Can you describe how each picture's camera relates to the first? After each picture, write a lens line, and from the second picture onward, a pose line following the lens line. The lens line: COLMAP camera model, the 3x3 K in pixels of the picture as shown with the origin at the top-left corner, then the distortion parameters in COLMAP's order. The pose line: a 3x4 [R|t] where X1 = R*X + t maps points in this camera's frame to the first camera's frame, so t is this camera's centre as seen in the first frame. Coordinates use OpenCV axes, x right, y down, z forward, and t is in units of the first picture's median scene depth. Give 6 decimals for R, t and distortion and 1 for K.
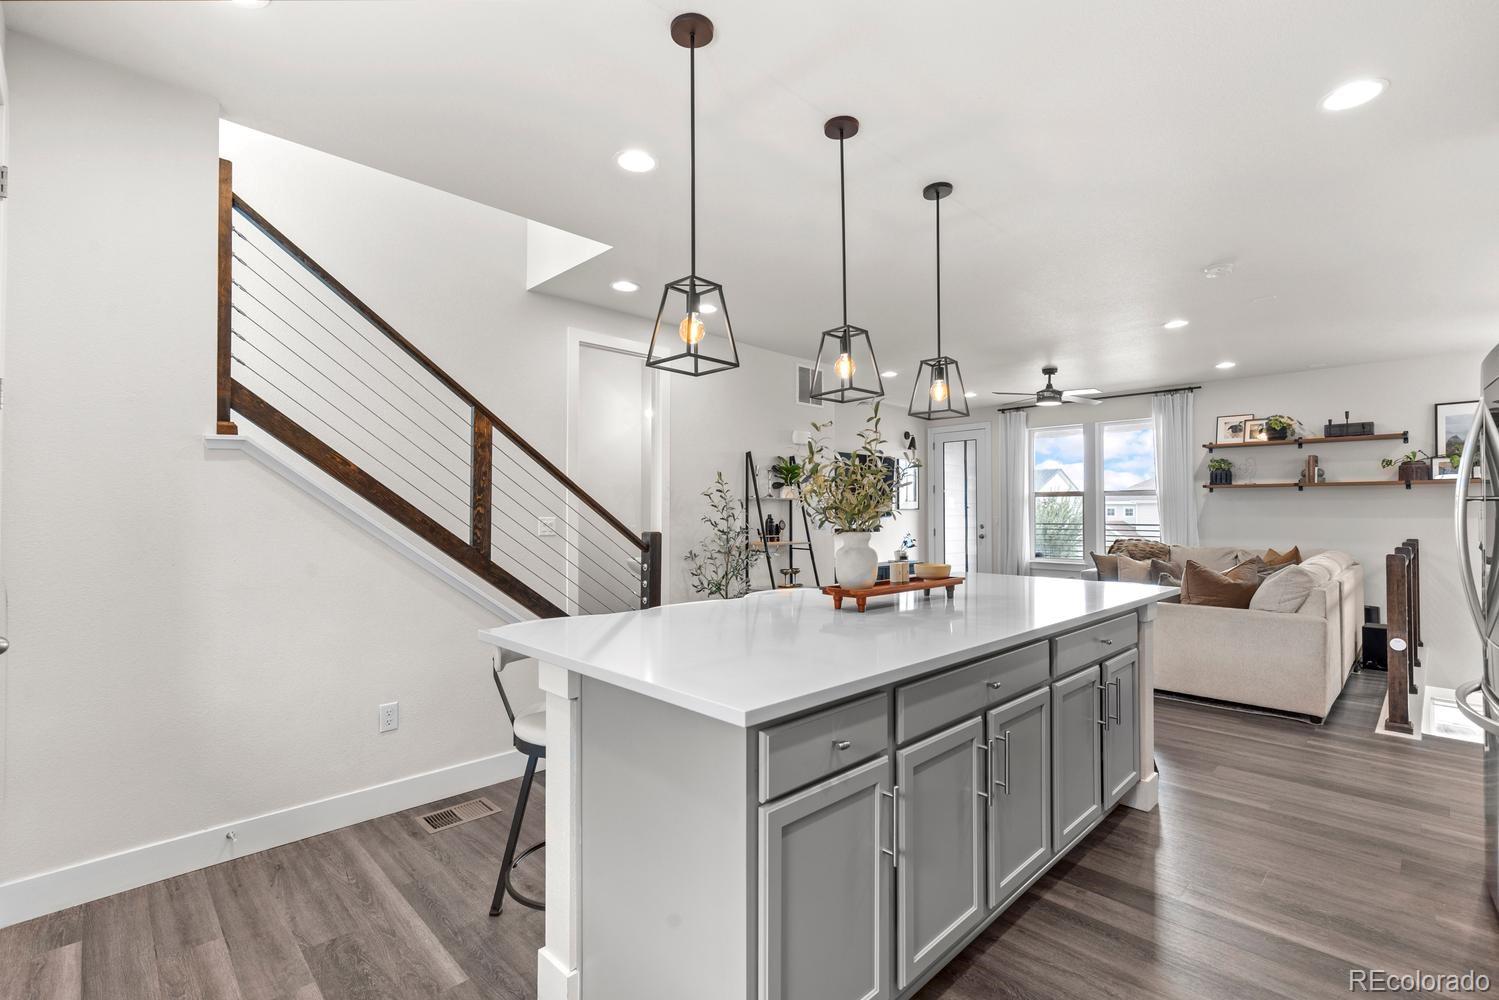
lens RADIAL K [[665.0, 0, 749.5], [0, 665.0, 500.0], [0, 0, 1]] dist [-0.000221, -0.000496]
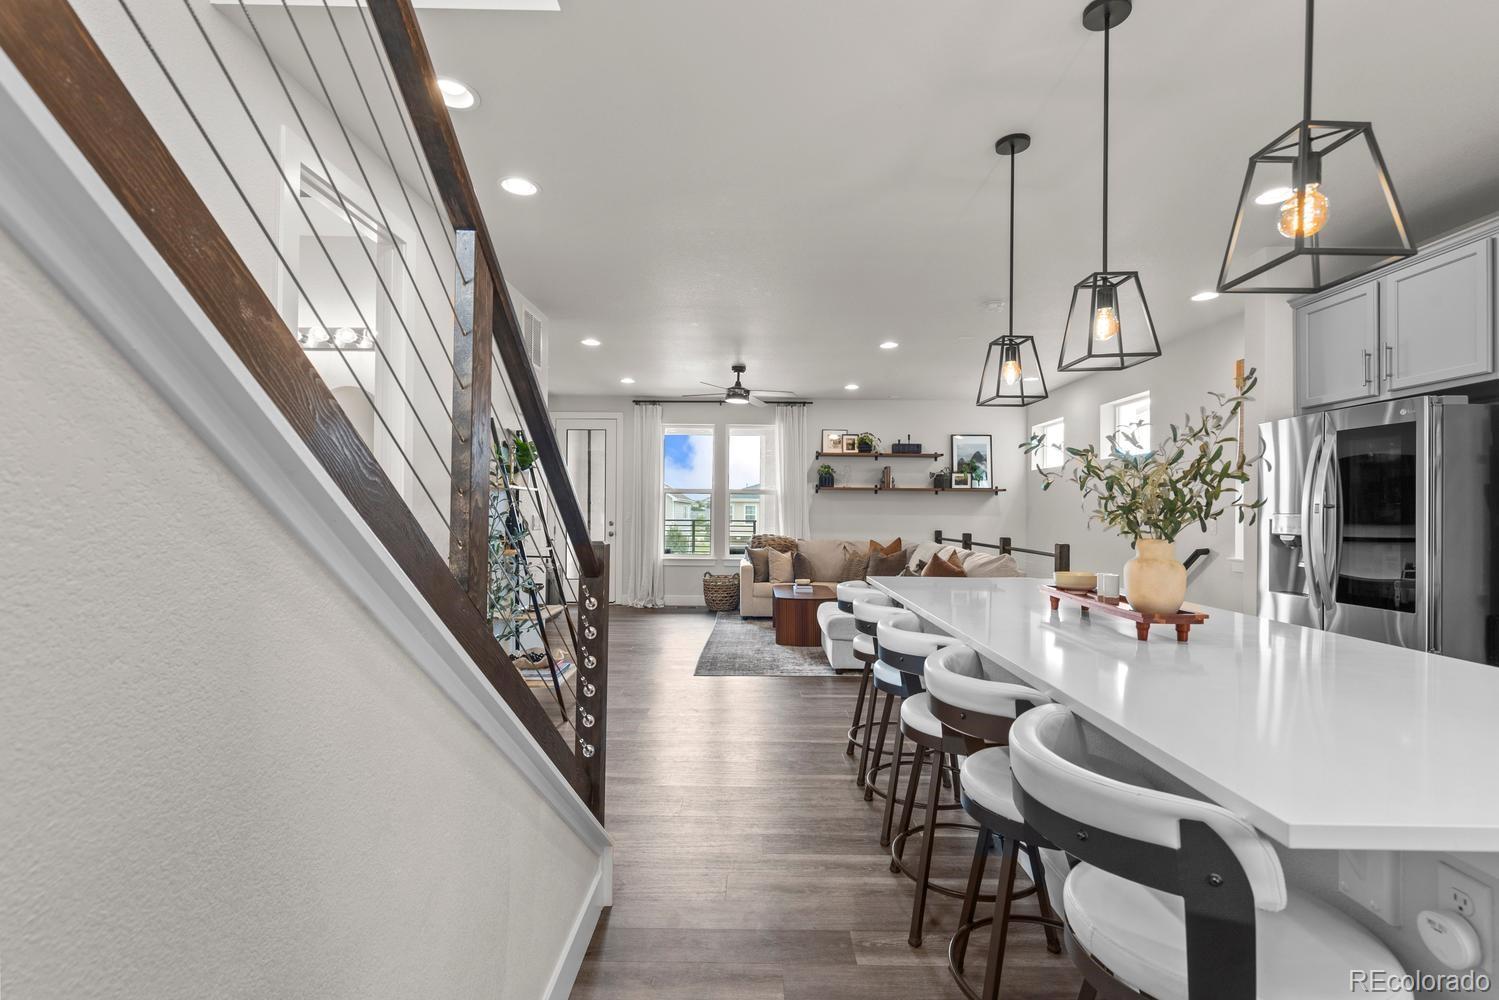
lens RADIAL K [[670.6, 0, 749.5], [0, 670.6, 500.0], [0, 0, 1]] dist [-0.000082, -0.000181]
pose [[0.701327, 0.016701, 0.712644, -0.258846], [-0.022555, 0.999745, -0.001232, 0.005128], [-0.712483, -0.015210, 0.701525, 0.276813]]
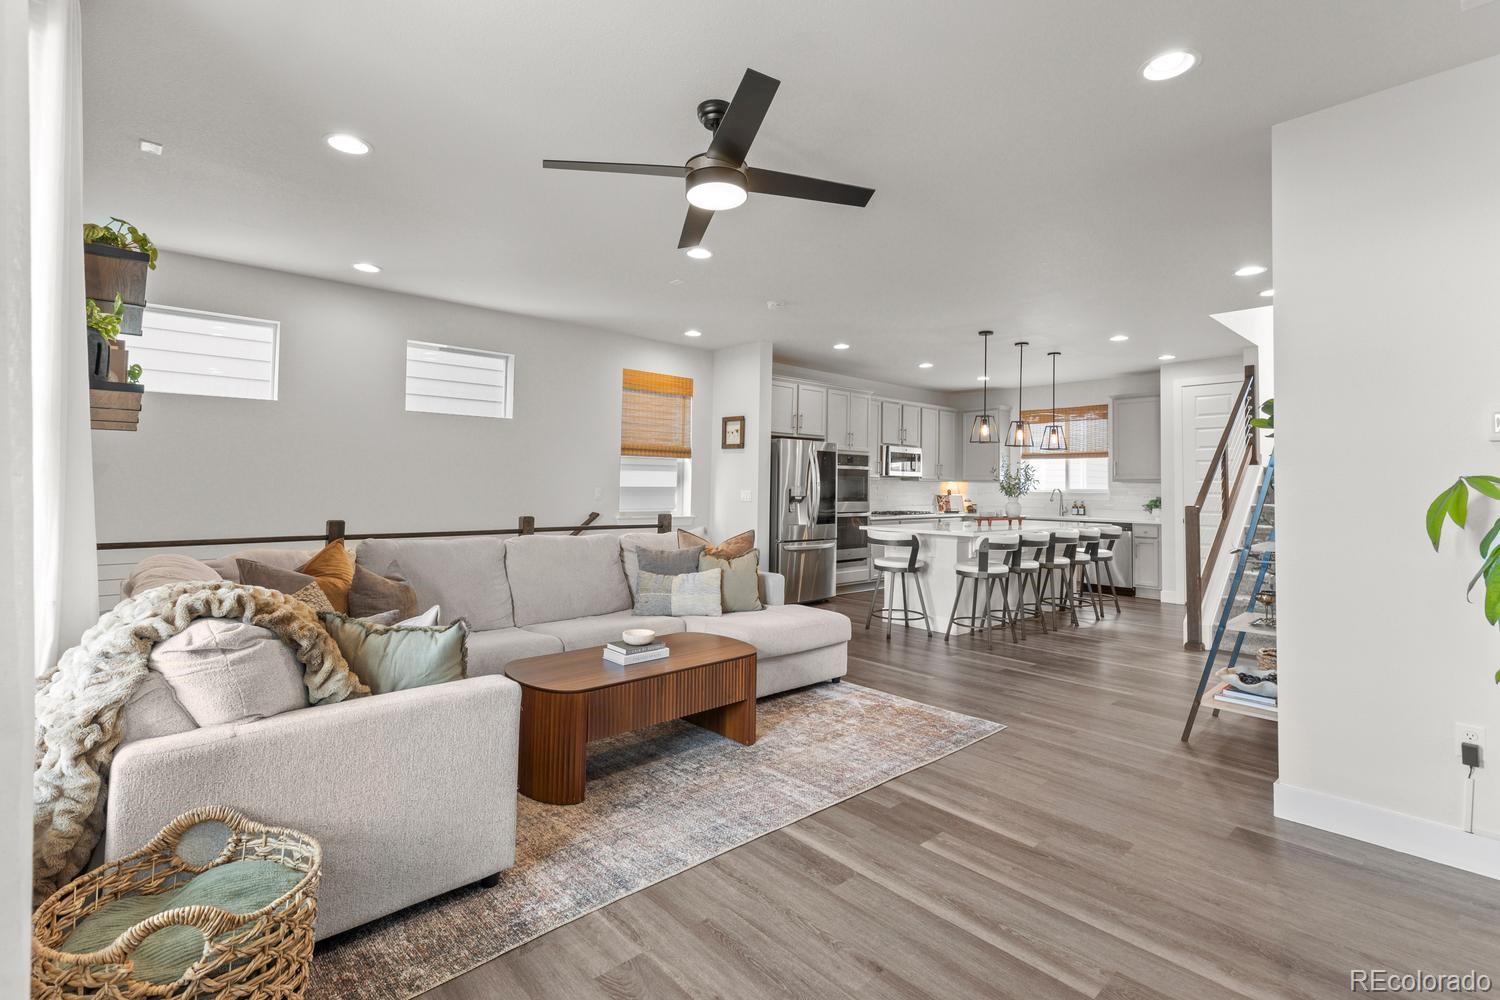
lens RADIAL K [[692.9, 0, 744.7], [0, 692.9, 468.7], [0, 0, 1]] dist [0.002419, -0.000604]
pose [[-0.999337, -0.013126, 0.033958, 0.422180], [-0.014675, 0.998844, -0.045776, 0.028102], [-0.033318, -0.046244, -0.998374, 1.399513]]
